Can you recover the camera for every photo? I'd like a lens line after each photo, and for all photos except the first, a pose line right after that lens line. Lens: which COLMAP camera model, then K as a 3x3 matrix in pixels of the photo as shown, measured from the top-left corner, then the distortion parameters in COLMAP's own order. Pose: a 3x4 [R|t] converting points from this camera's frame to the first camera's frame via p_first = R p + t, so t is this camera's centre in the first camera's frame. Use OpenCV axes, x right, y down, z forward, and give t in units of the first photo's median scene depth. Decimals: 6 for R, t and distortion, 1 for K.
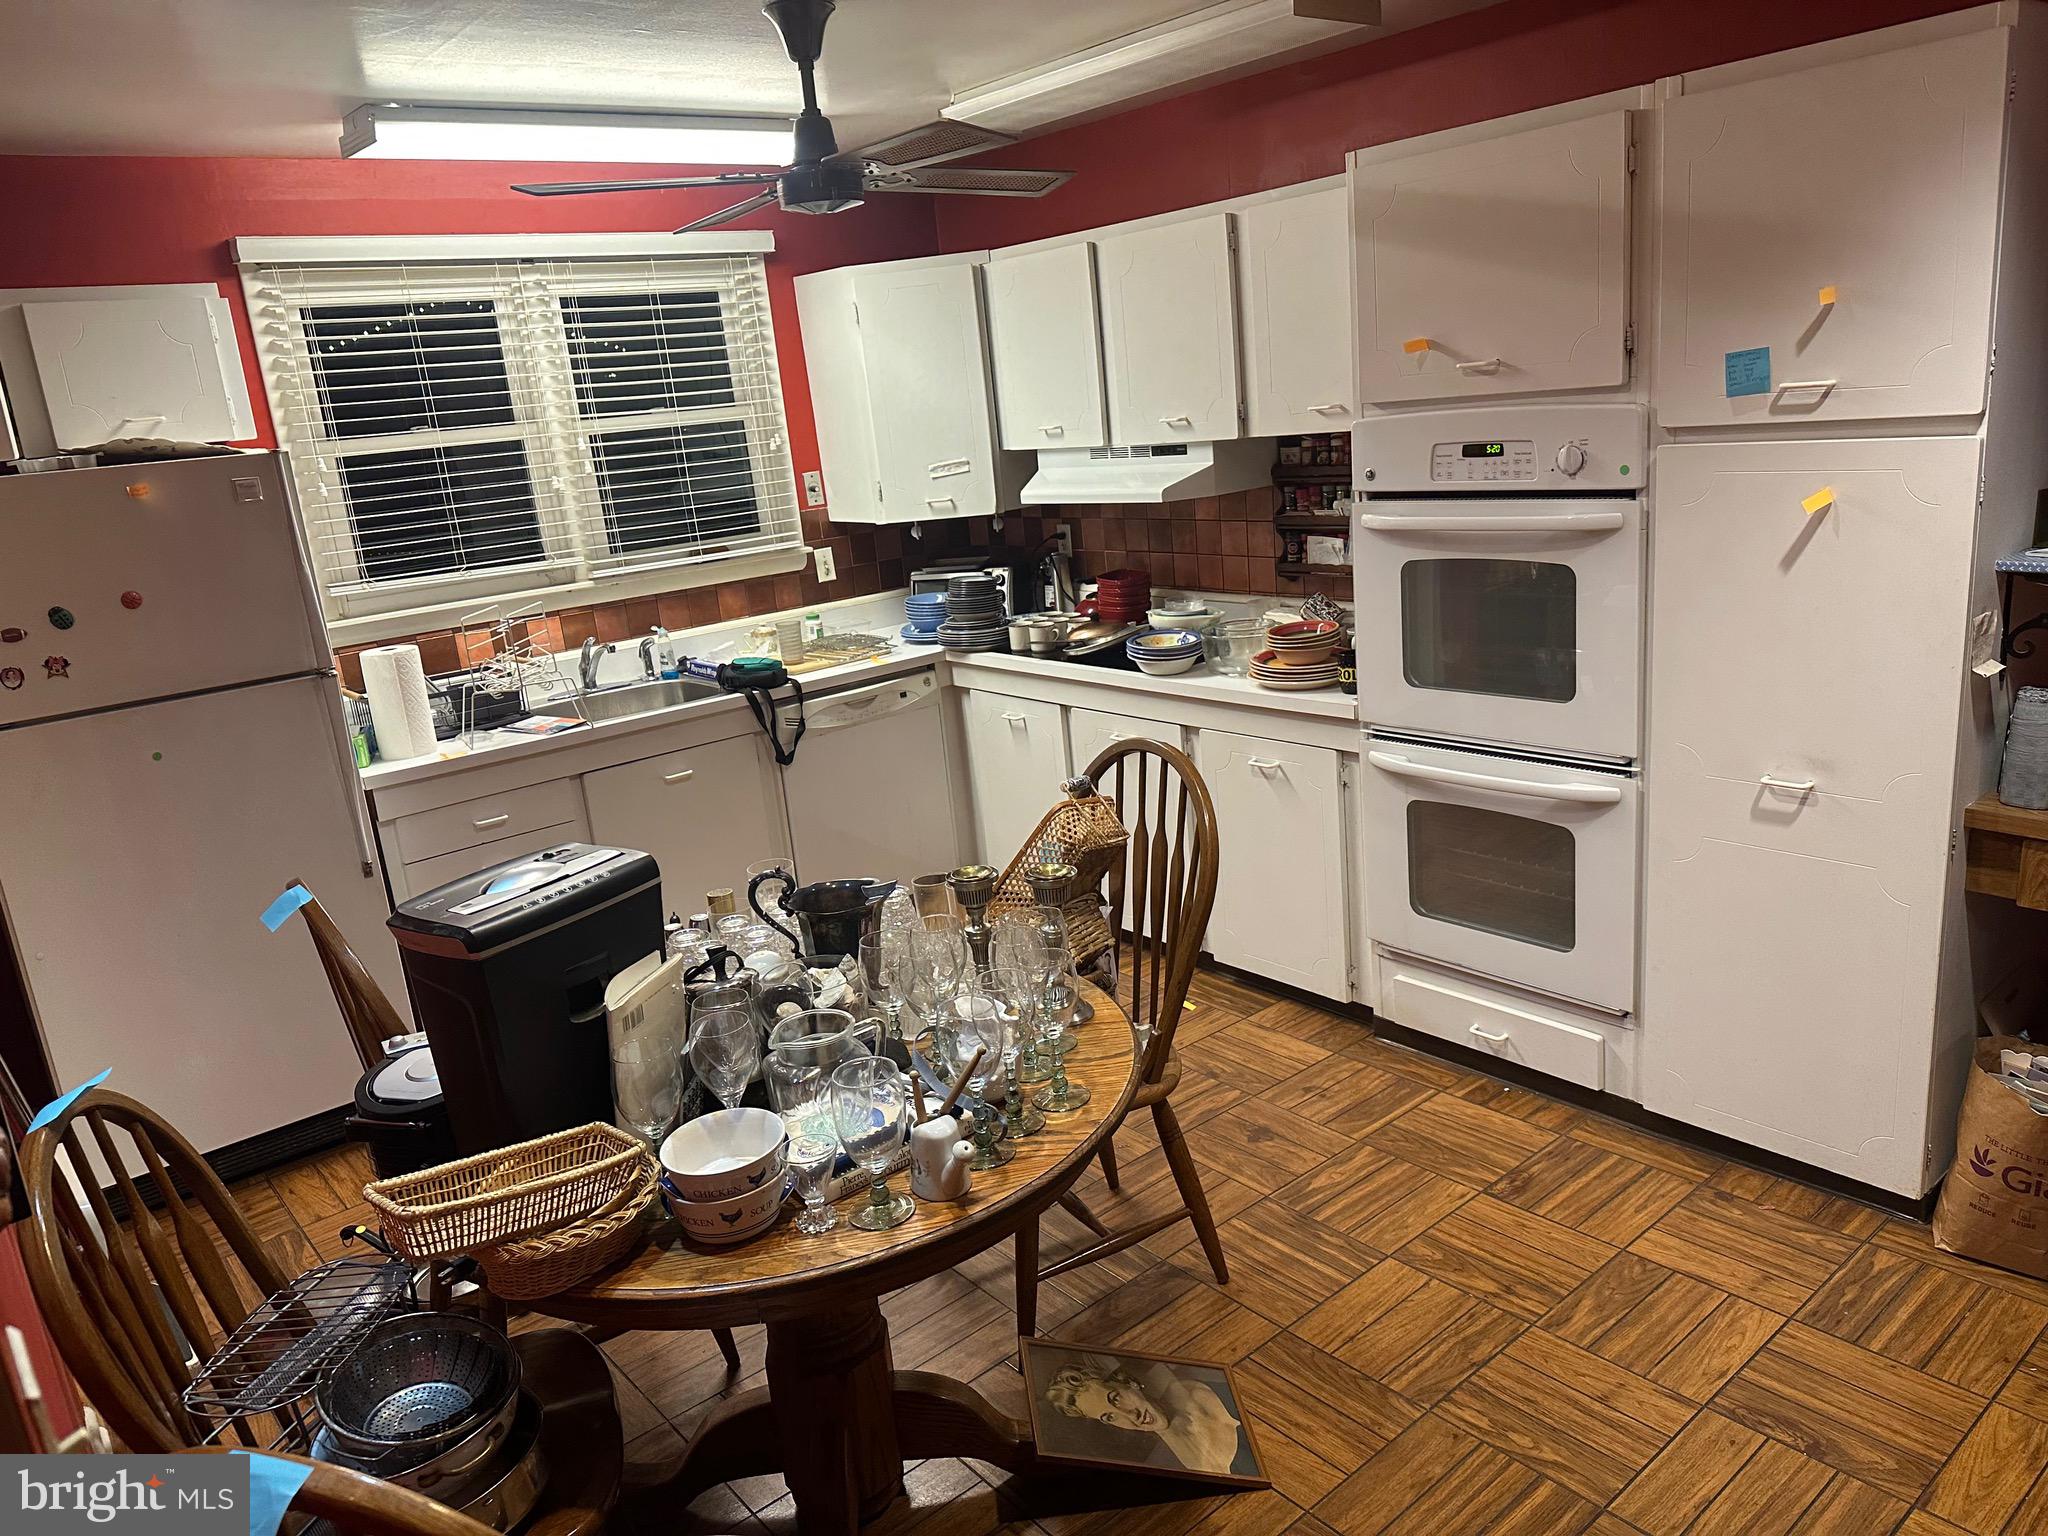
lens RADIAL K [[1429.1, 0, 1018.9], [0, 1429.1, 777.3], [0, 0, 1]] dist [0.046660, -0.035311]
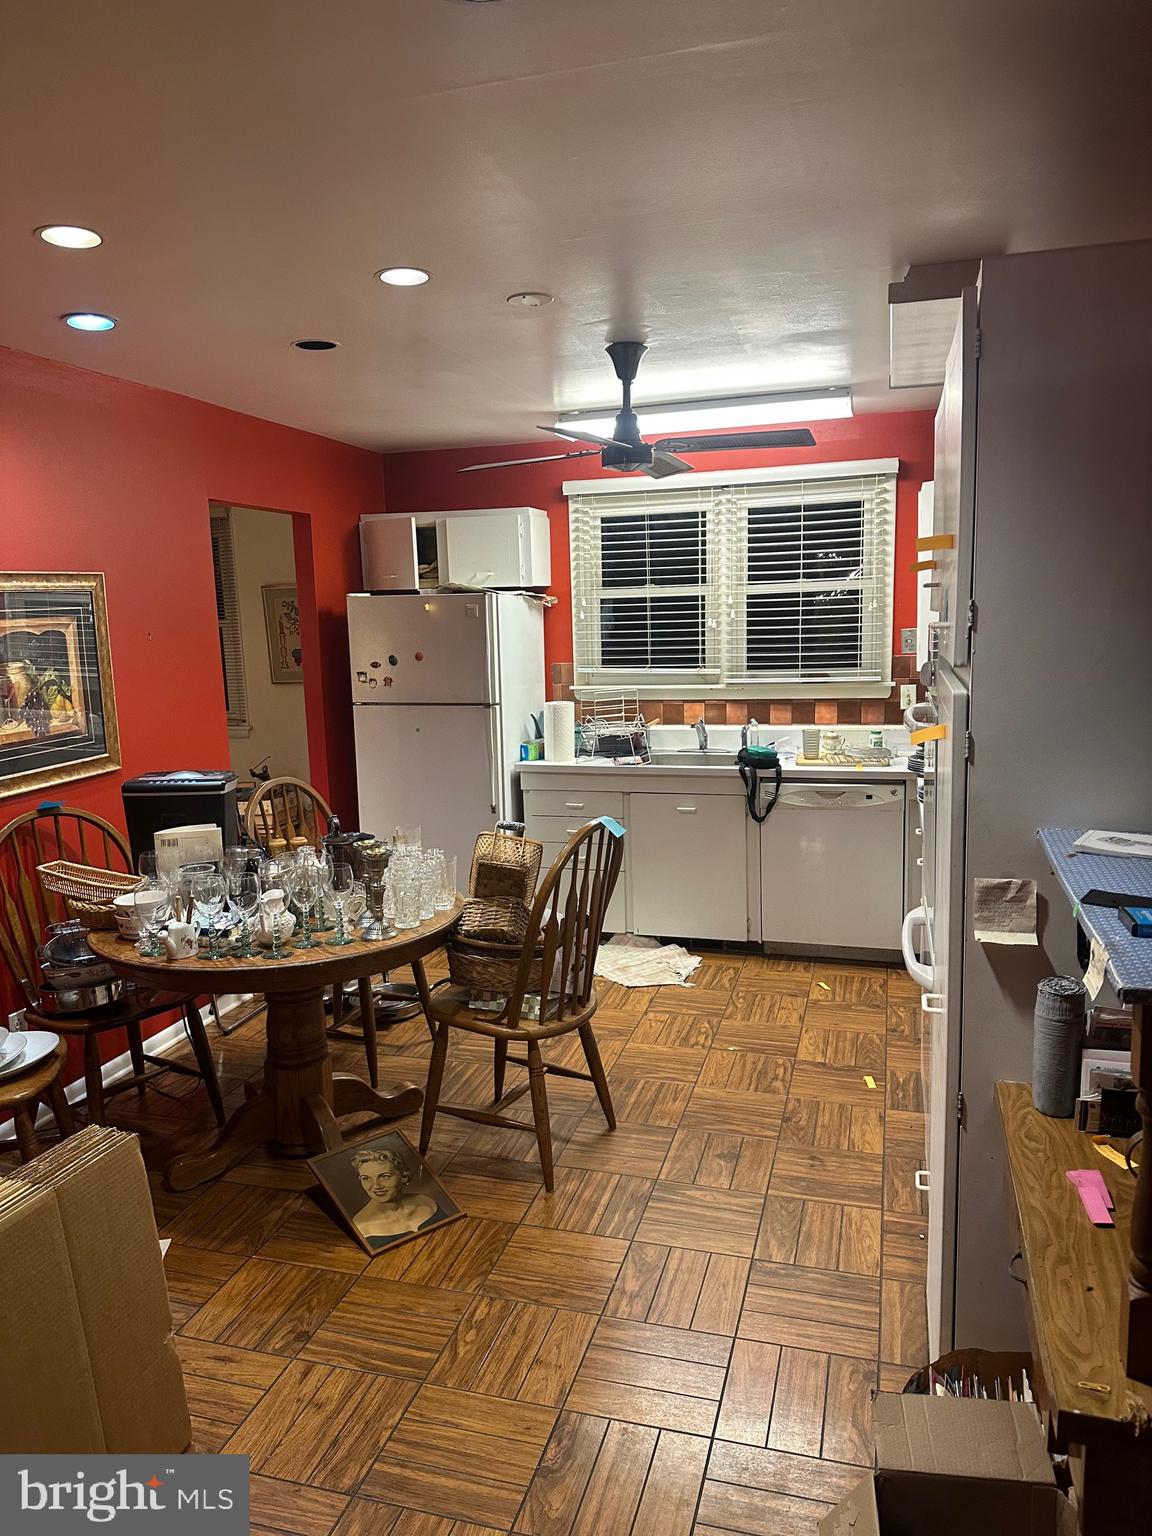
lens RADIAL K [[1071.8, 0, 580.3], [0, 1071.8, 772.6], [0, 0, 1]] dist [0.046660, -0.035311]
pose [[0.555633, 0.194893, -0.808263, 0.655073], [-0.239340, 0.968481, 0.068993, -0.096214], [0.796233, 0.155115, 0.584766, 0.222544]]
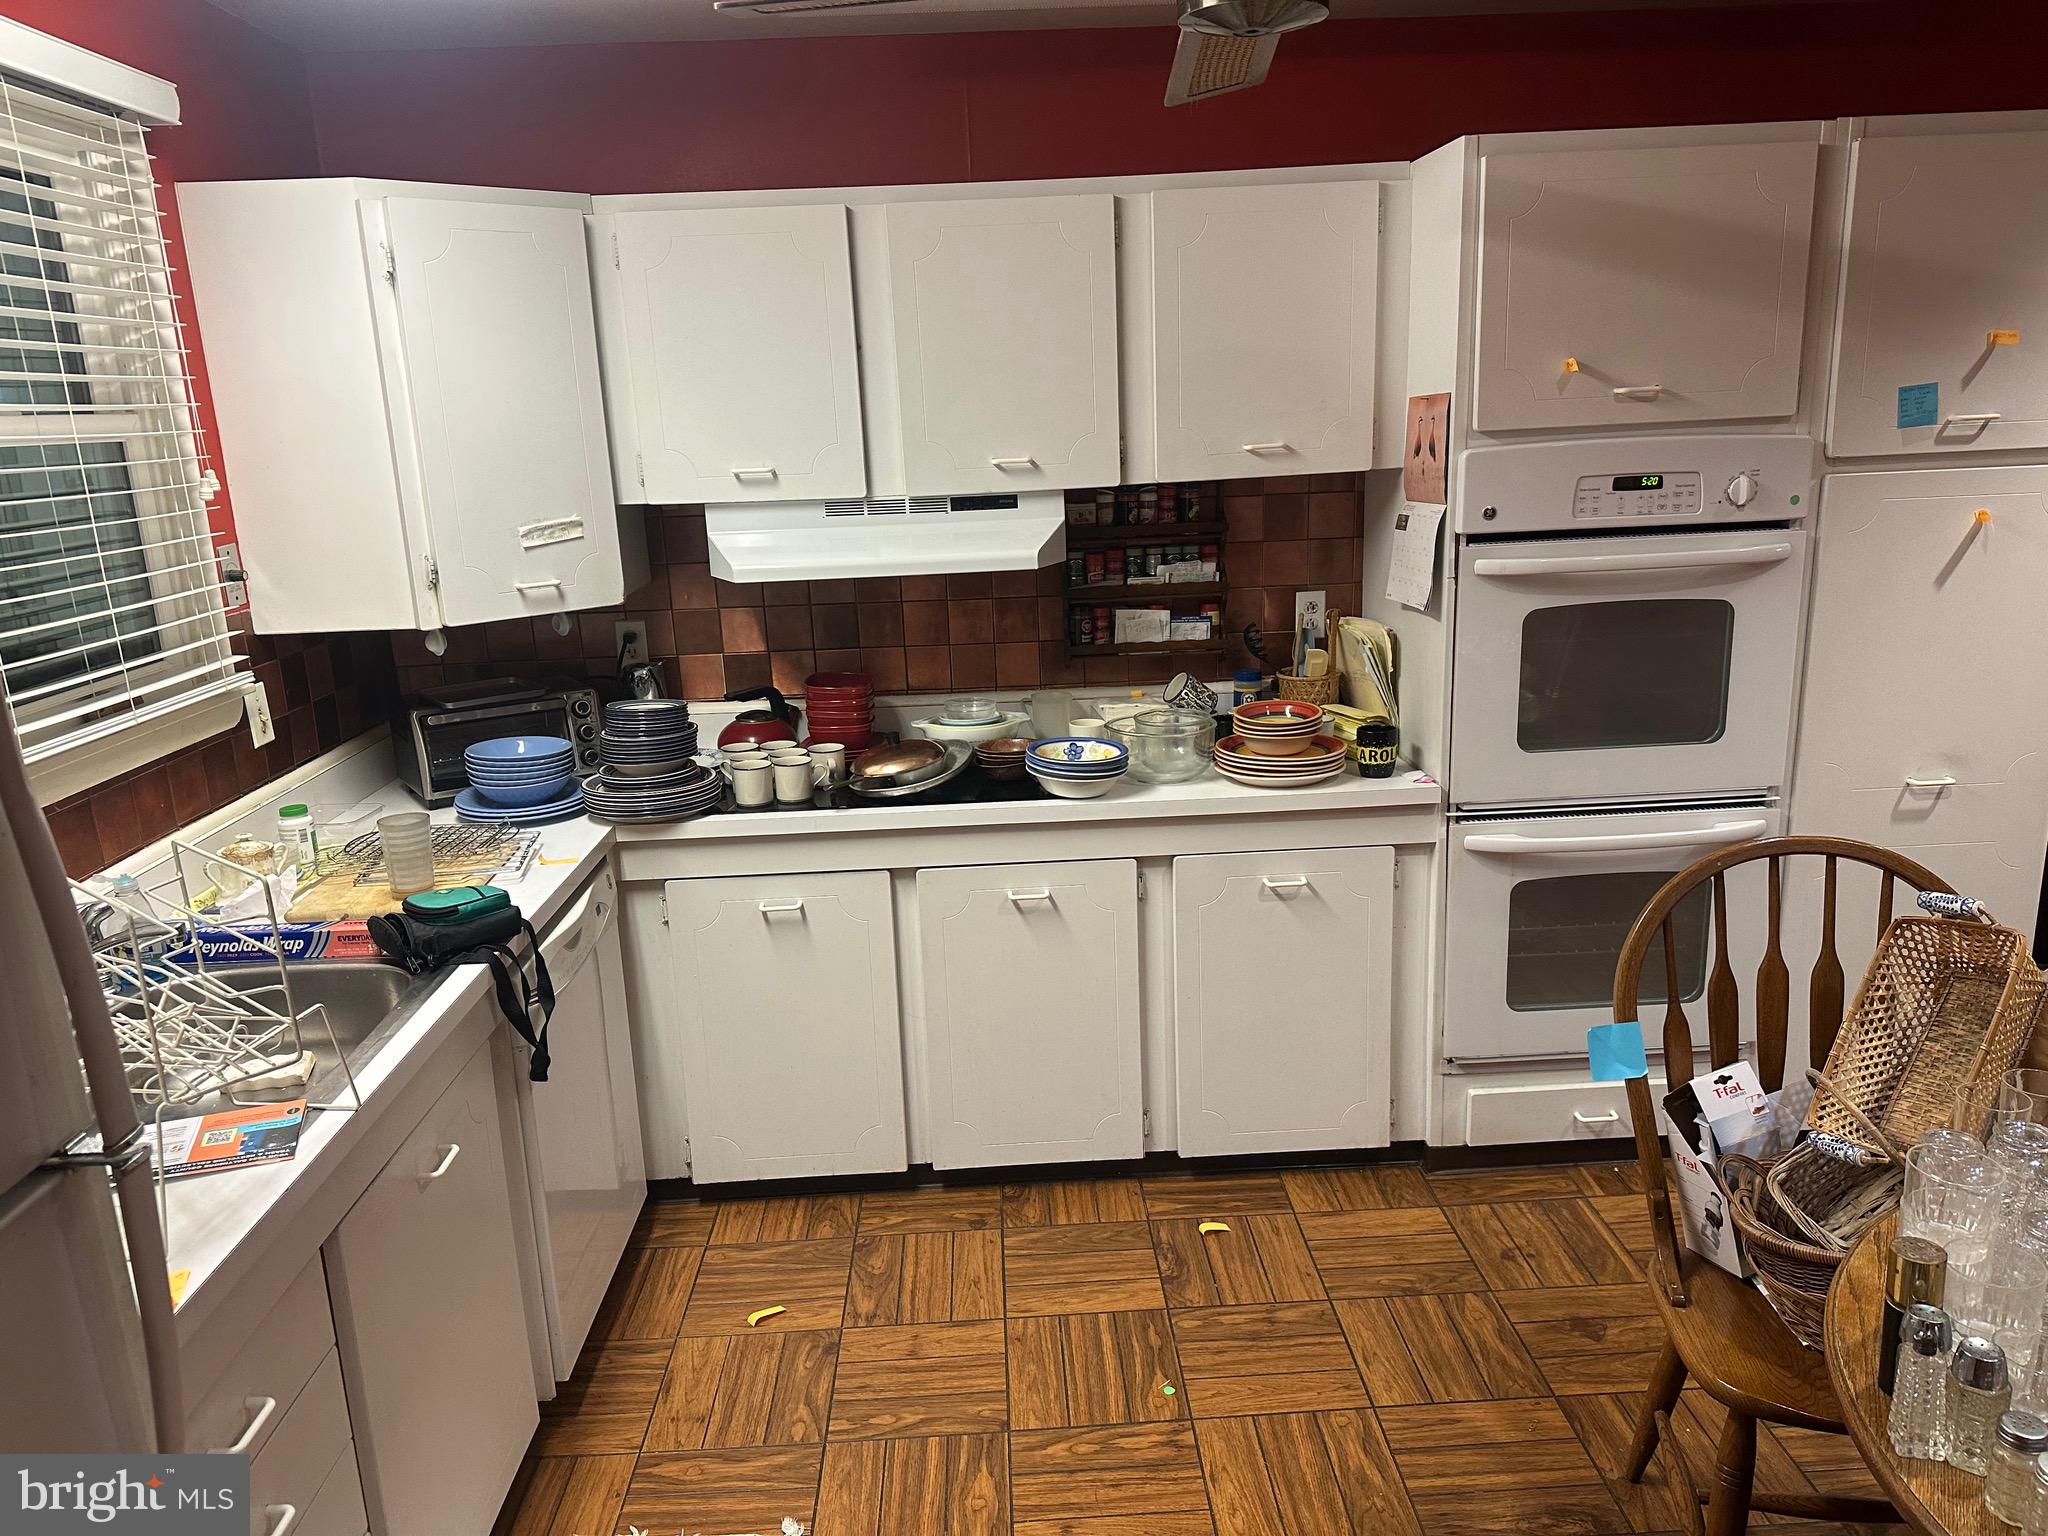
lens RADIAL K [[1429.1, 0, 1034.4], [0, 1429.1, 758.2], [0, 0, 1]] dist [0.046660, -0.035311]
pose [[0.613053, -0.116608, 0.781389, -0.485901], [0.193764, 0.981032, -0.005619, -0.092087], [-0.765912, 0.154850, 0.624019, 0.554626]]
